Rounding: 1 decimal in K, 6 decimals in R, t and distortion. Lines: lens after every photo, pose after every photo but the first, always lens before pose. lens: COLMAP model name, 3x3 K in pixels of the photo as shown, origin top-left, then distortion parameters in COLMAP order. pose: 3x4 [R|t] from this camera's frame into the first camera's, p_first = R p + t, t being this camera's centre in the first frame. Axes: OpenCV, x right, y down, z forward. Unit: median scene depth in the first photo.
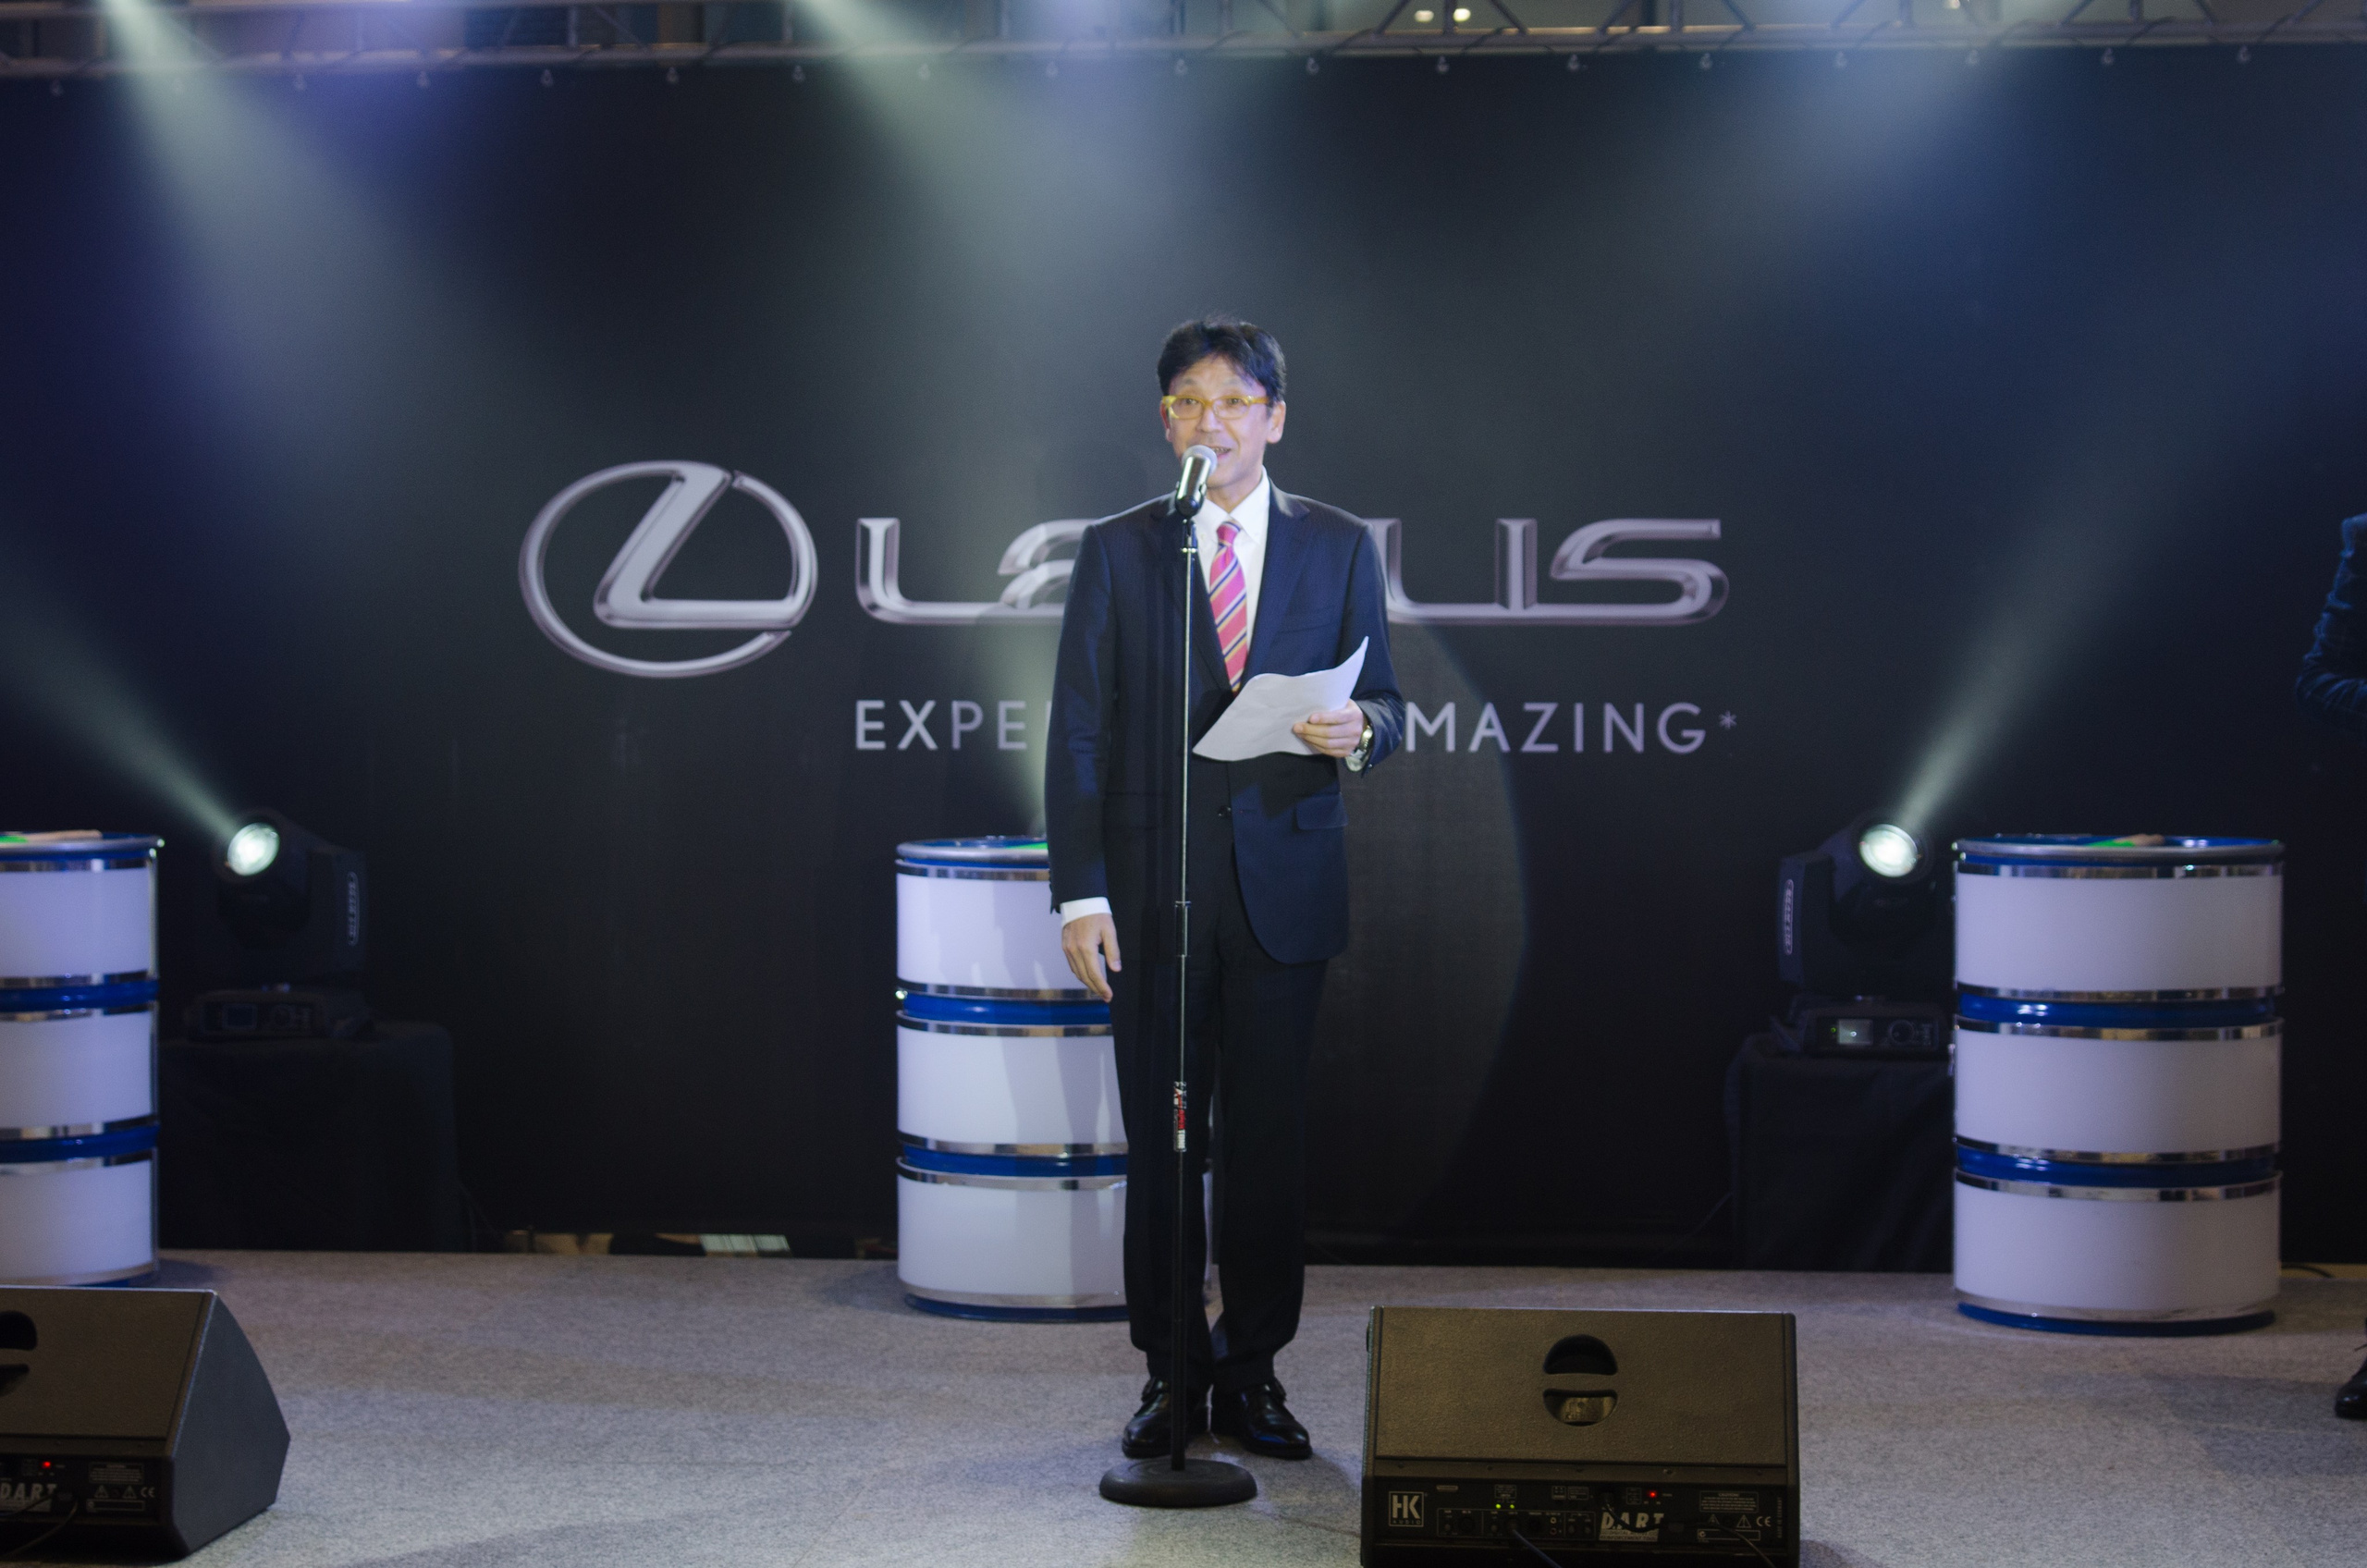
lens RADIAL K [[3838.4, 0, 1174.4], [0, 3838.4, 738.2], [0, 0, 1]] dist [-0.066002, 0.000000]
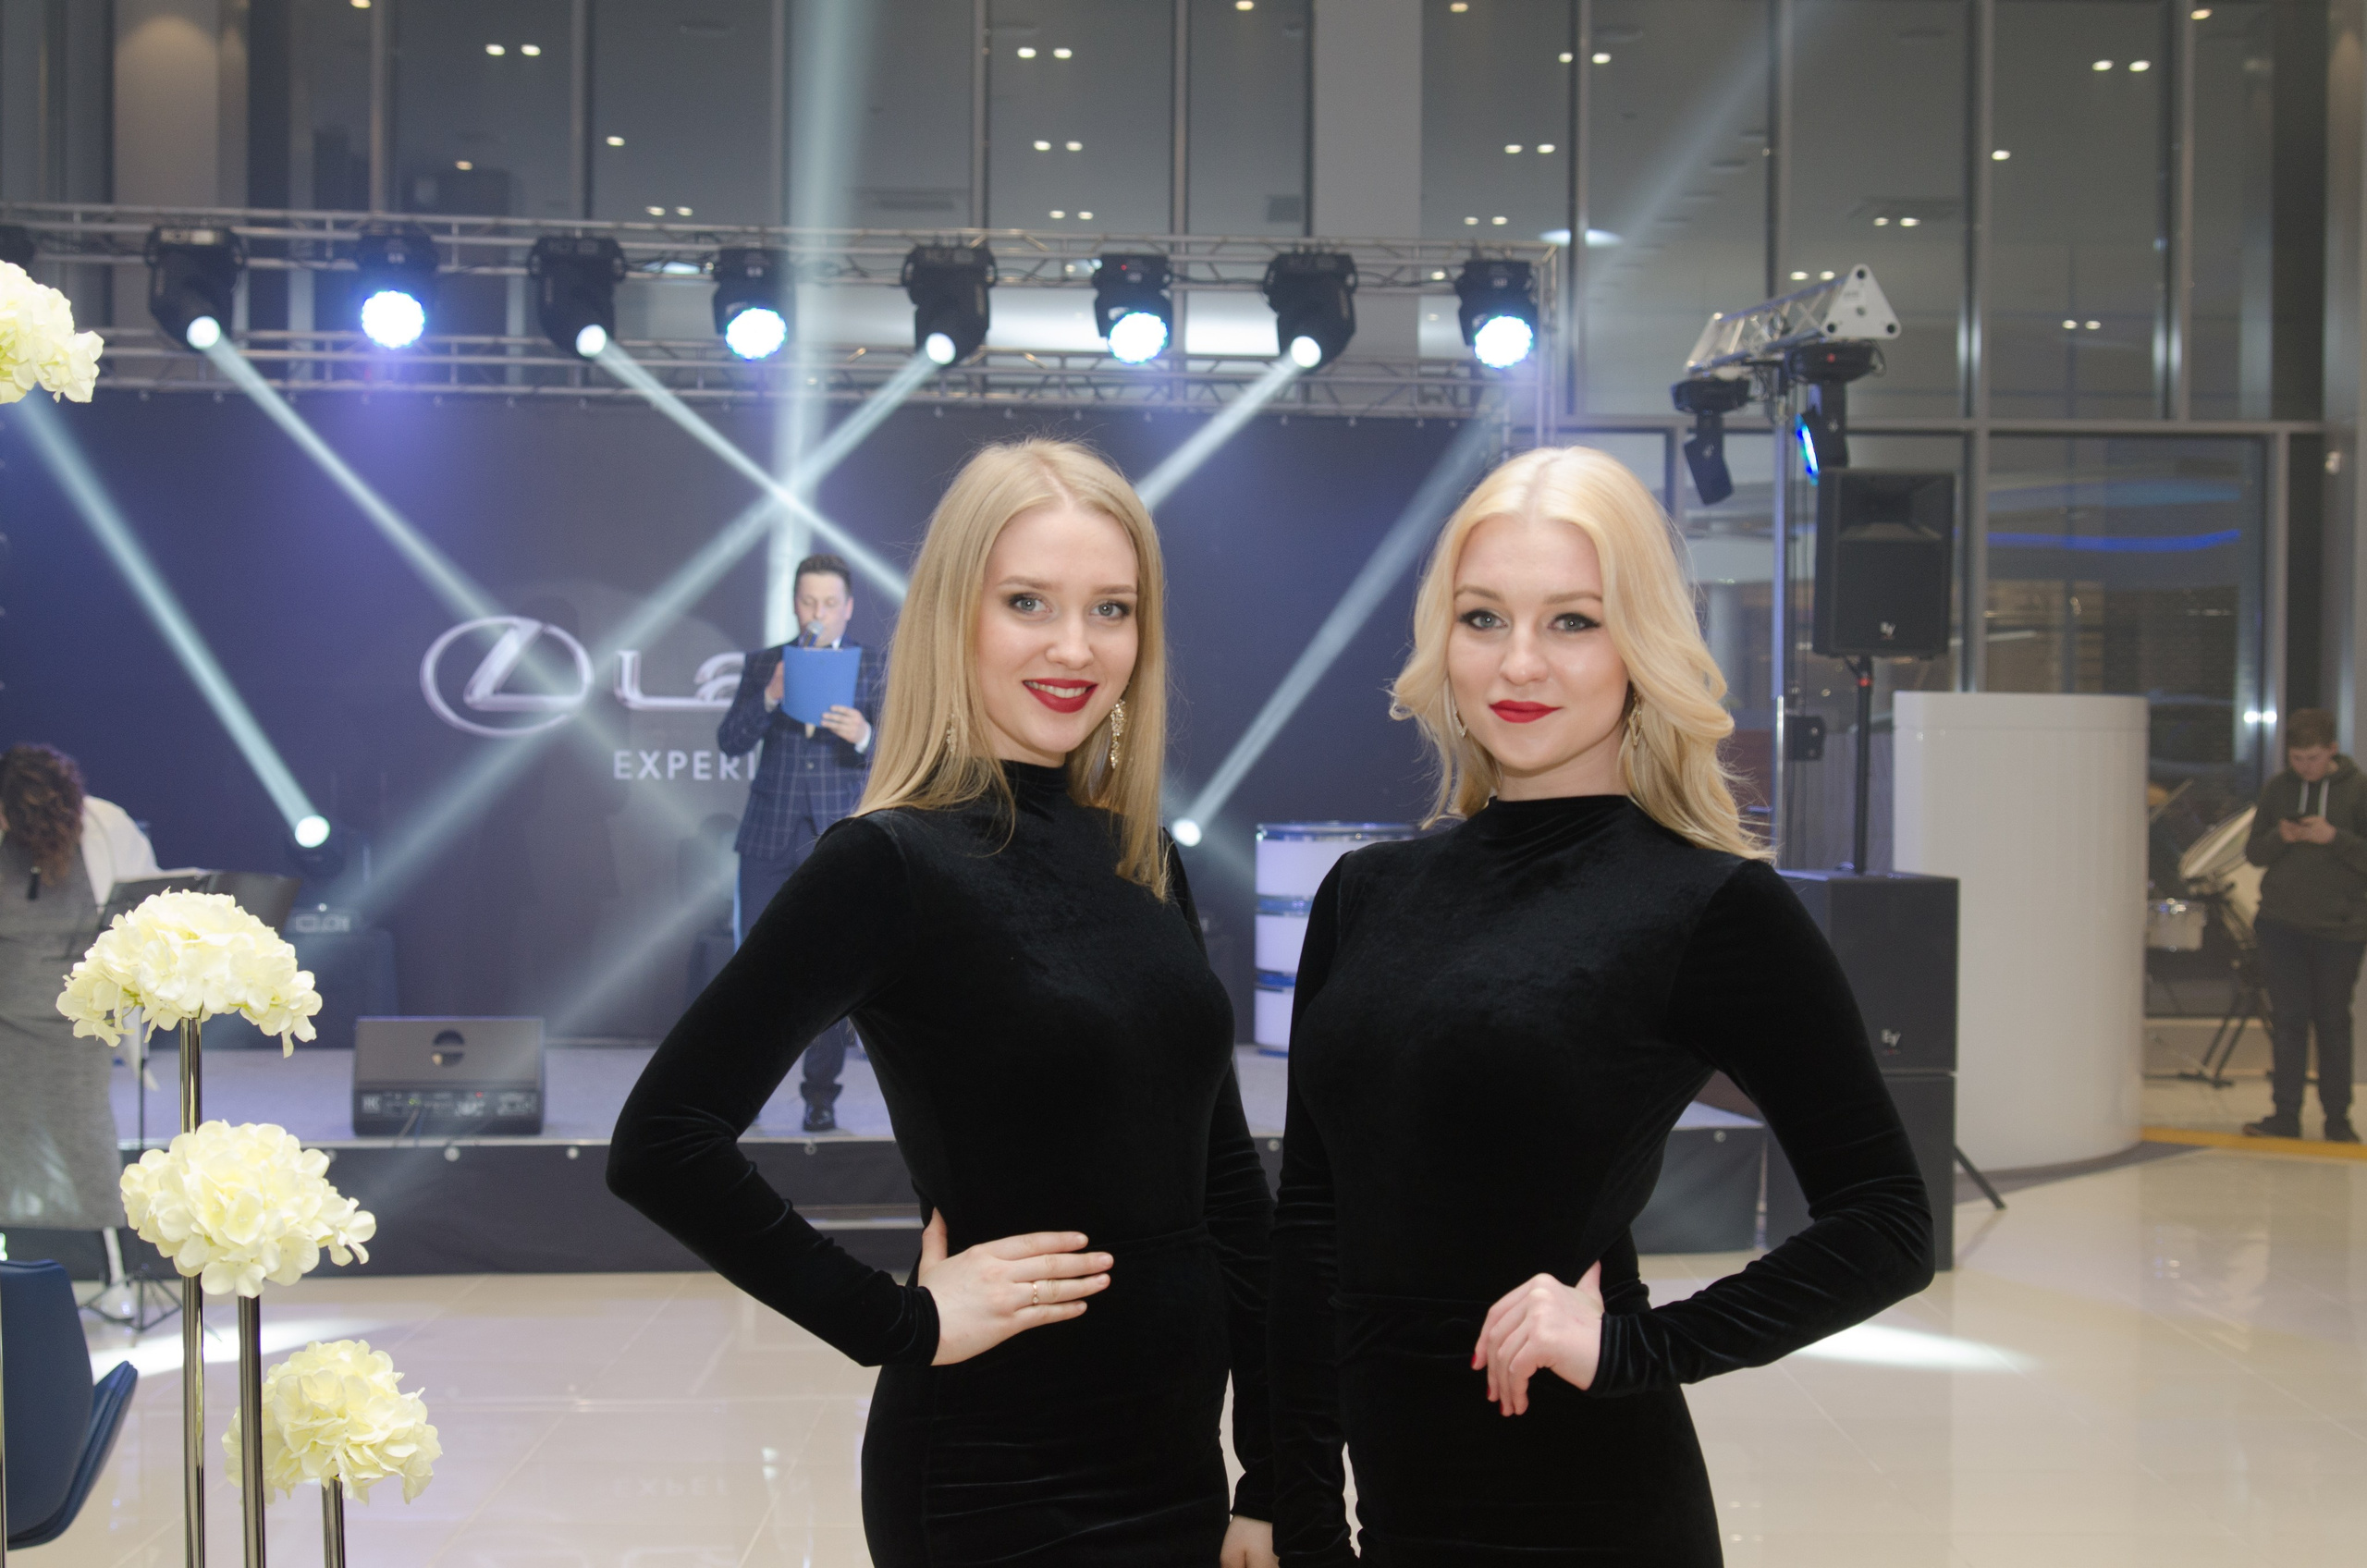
lens RADIAL K [[3462.7, 0, 1186.4], [0, 3462.7, 795.9], [0, 0, 1]] dist [-0.082945, 0.000000]
pose [[0.962040, 0.001223, 0.272906, -0.273242], [-0.003236, 0.999971, 0.006928, -0.000969], [-0.272889, -0.007548, 0.962016, -0.652964]]
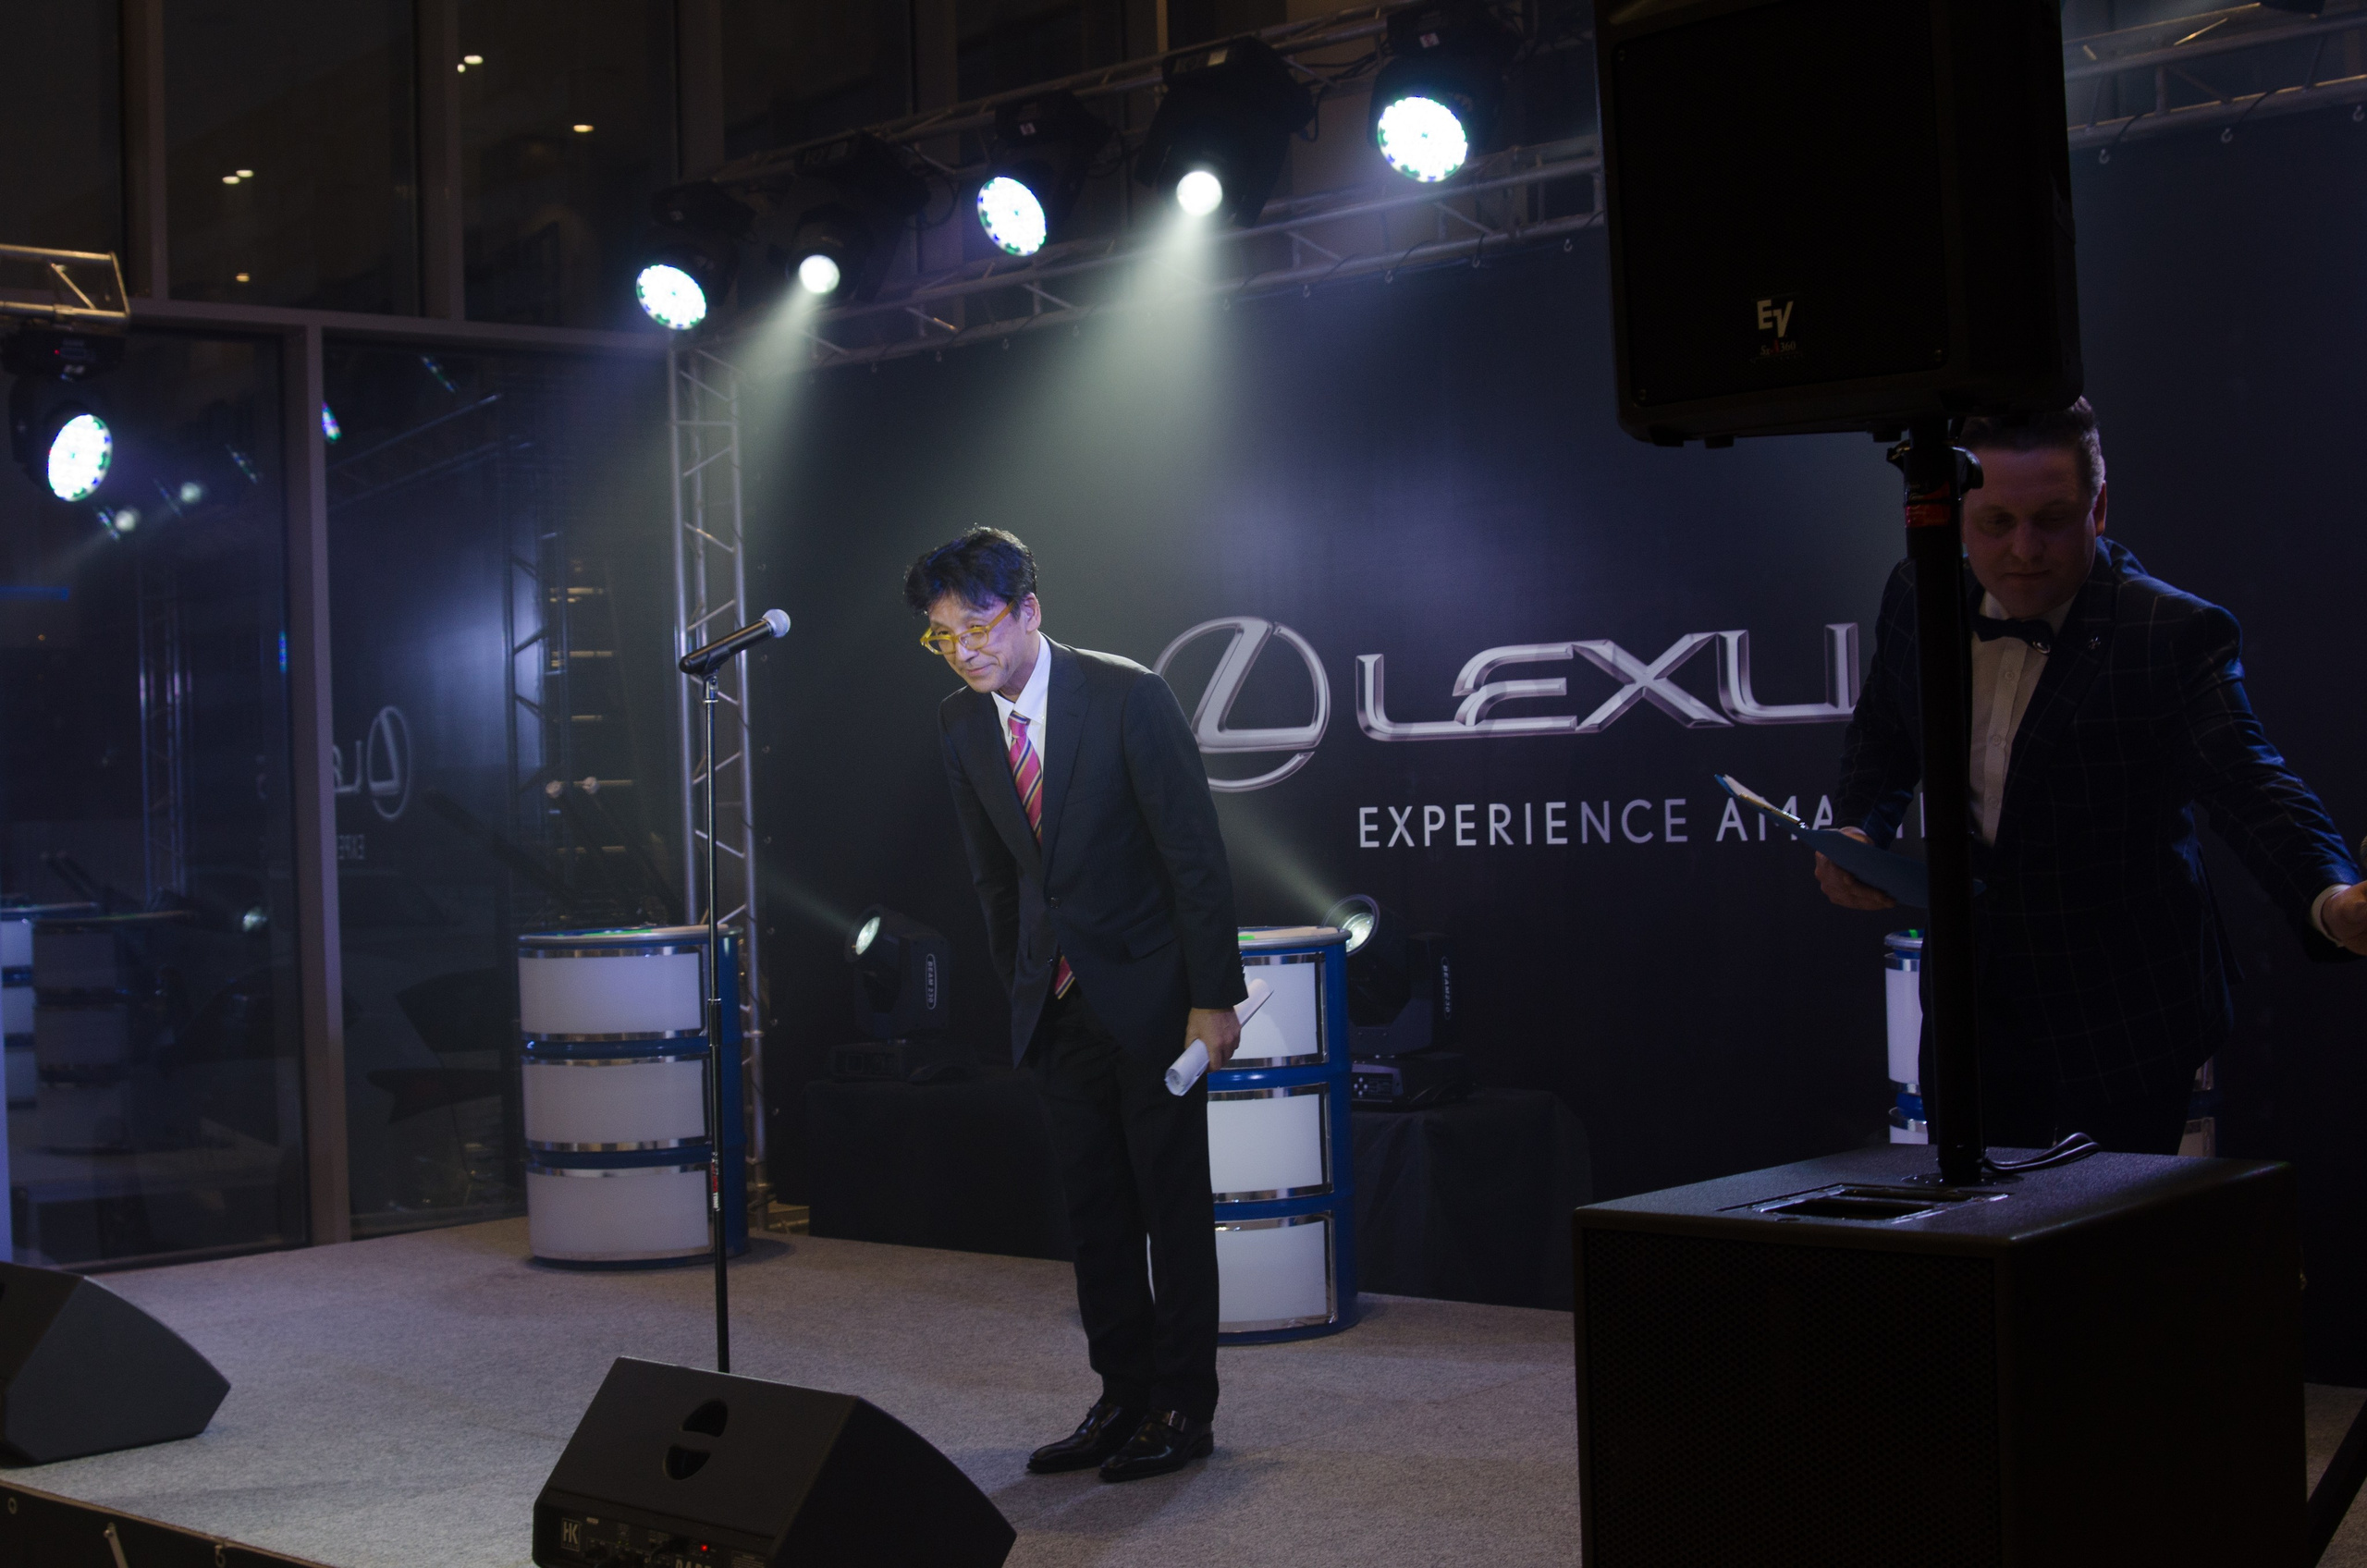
lens RADIAL K [[3017.5, 0, 1162.5], [0, 3017.5, 796.6], [0, 0, 1]] dist [-0.099525, 0.000000]
pose [[0.802710, -0.028411, -0.595692, 0.436377], [0.028195, 0.999556, -0.009679, -0.005818], [0.595702, -0.009026, 0.803155, 0.211148]]
